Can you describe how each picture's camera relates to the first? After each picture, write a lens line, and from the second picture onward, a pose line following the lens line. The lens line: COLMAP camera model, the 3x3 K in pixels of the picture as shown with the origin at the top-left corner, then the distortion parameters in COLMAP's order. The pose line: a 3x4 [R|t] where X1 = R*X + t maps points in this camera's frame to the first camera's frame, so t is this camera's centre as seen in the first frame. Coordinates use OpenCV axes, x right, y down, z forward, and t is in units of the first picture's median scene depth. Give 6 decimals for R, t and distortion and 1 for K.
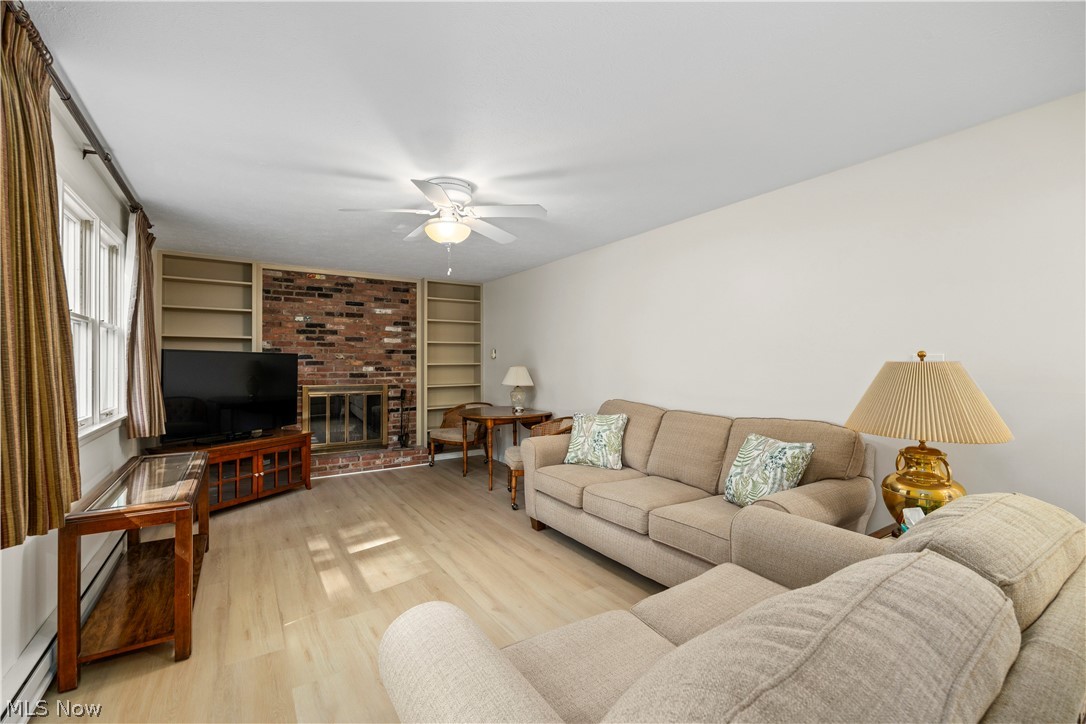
lens RADIAL K [[455.6, 0, 546.2], [0, 455.6, 361.2], [0, 0, 1]] dist [-0.011608, 0.000075]
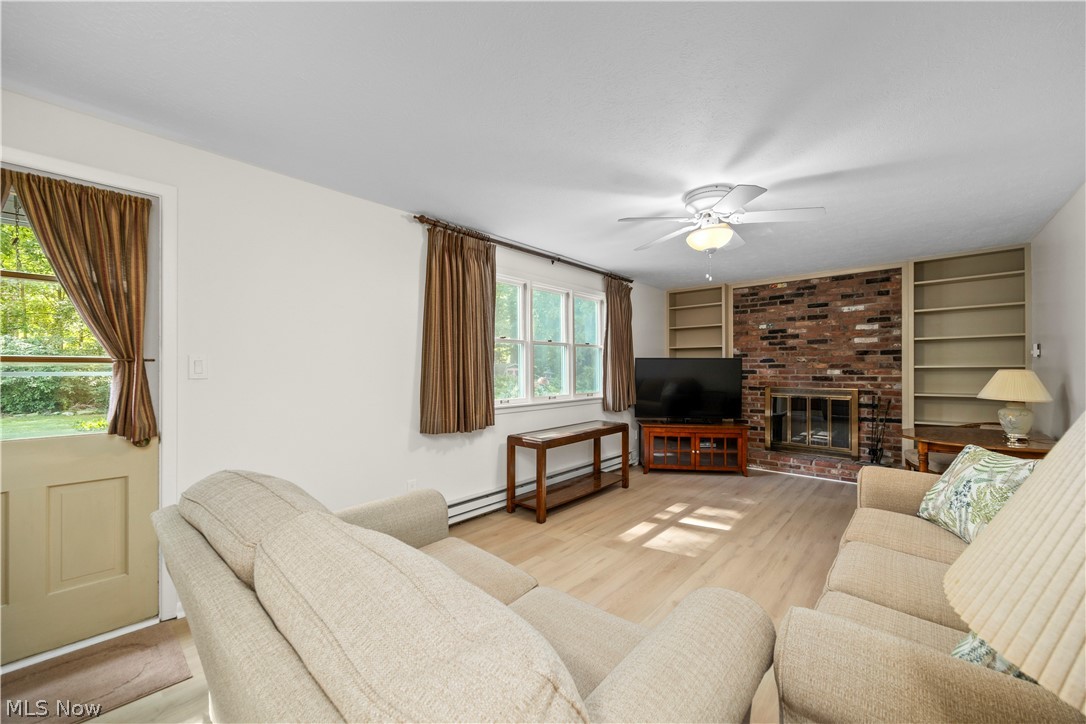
lens RADIAL K [[426.4, 0, 543.9], [0, 426.4, 371.1], [0, 0, 1]] dist [-0.005121, -0.000247]
pose [[0.239248, 0.007568, -0.970929, 0.343549], [0.008224, 0.999918, 0.009820, 0.001436], [0.970924, -0.010335, 0.239166, 0.216455]]
